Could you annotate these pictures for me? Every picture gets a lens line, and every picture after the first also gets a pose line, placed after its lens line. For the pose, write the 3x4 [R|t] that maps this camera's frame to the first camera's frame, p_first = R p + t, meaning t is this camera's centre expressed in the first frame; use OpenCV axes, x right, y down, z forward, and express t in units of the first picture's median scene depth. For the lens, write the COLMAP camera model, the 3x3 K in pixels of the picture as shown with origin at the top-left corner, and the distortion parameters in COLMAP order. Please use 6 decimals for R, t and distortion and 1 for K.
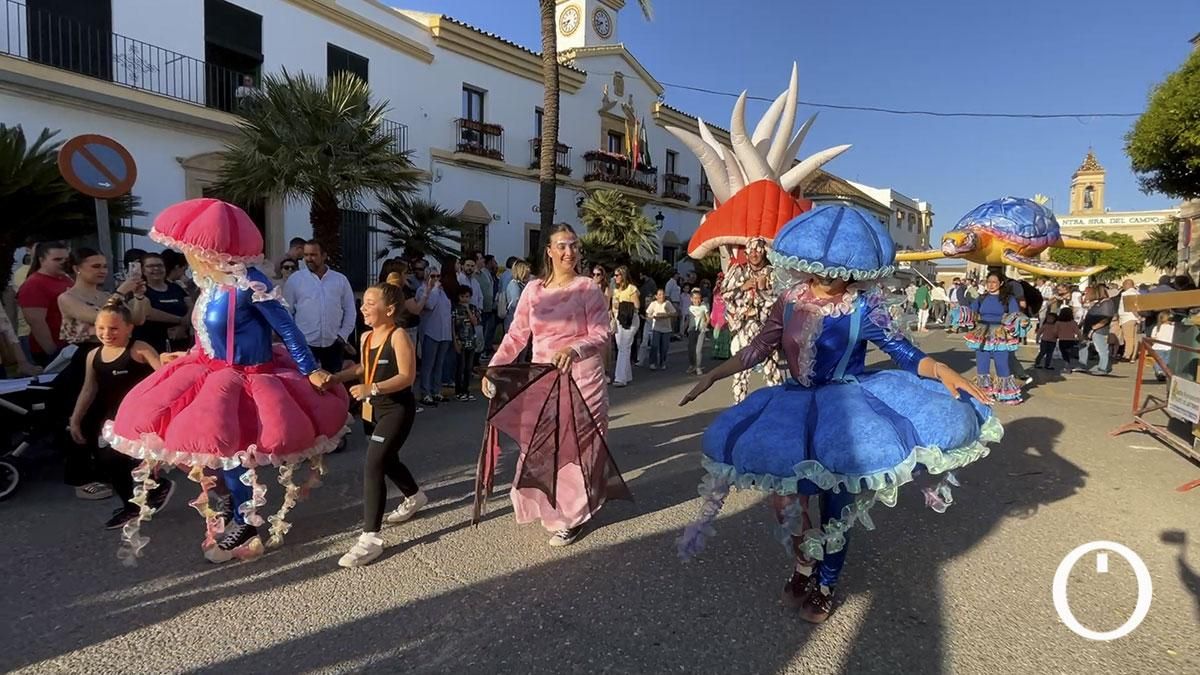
lens RADIAL K [[608.3, 0, 576.2], [0, 608.3, 339.5], [0, 0, 1]] dist [-0.003991, 0.000256]
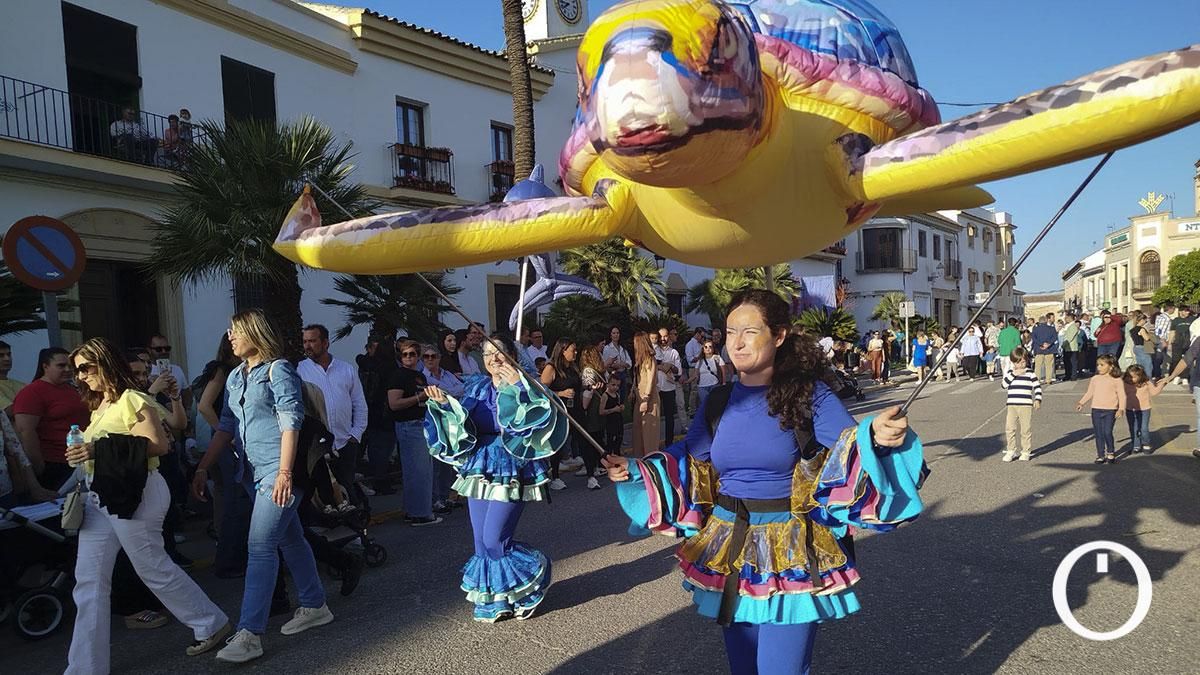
lens RADIAL K [[832.4, 0, 582.1], [0, 832.4, 414.0], [0, 0, 1]] dist [0.013671, -0.006438]
pose [[0.996942, -0.066169, 0.041579, -0.024991], [0.066725, 0.997697, -0.012145, 0.000073], [-0.040680, 0.014882, 0.999061, -0.040725]]
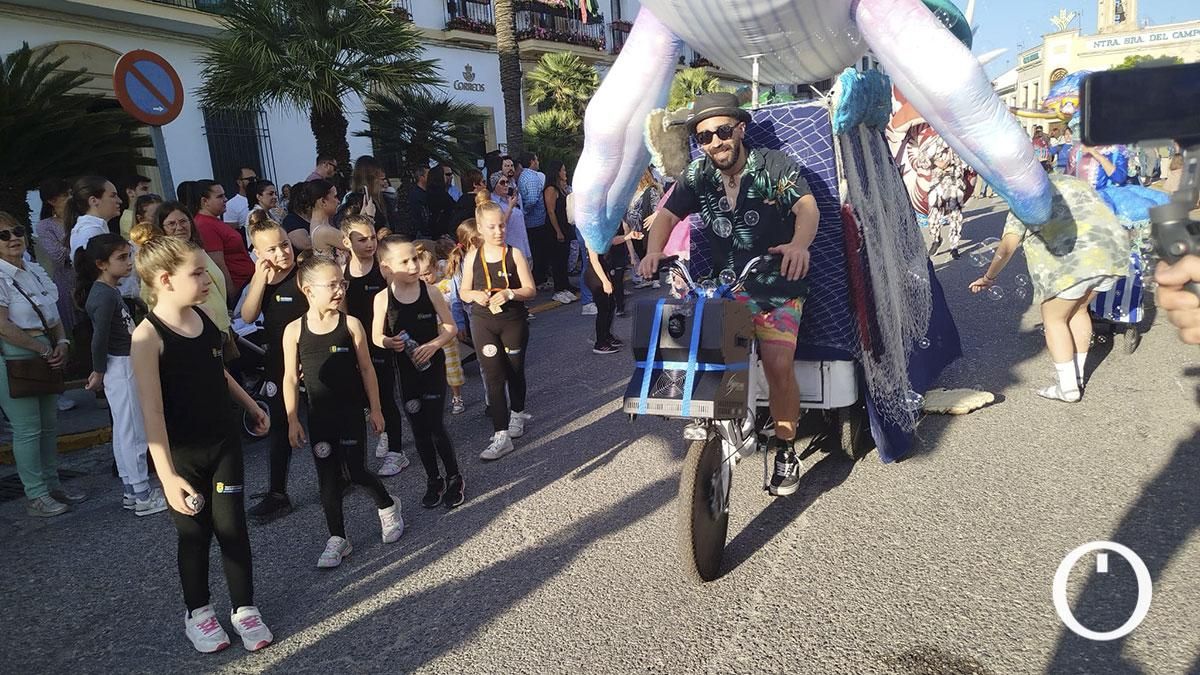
lens RADIAL K [[832.4, 0, 598.4], [0, 832.4, 349.5], [0, 0, 1]] dist [0.013671, -0.006438]
pose [[0.984586, -0.119574, 0.127641, -0.080973], [0.104778, 0.987595, 0.116951, 0.001906], [-0.140042, -0.101774, 0.984901, -0.065415]]
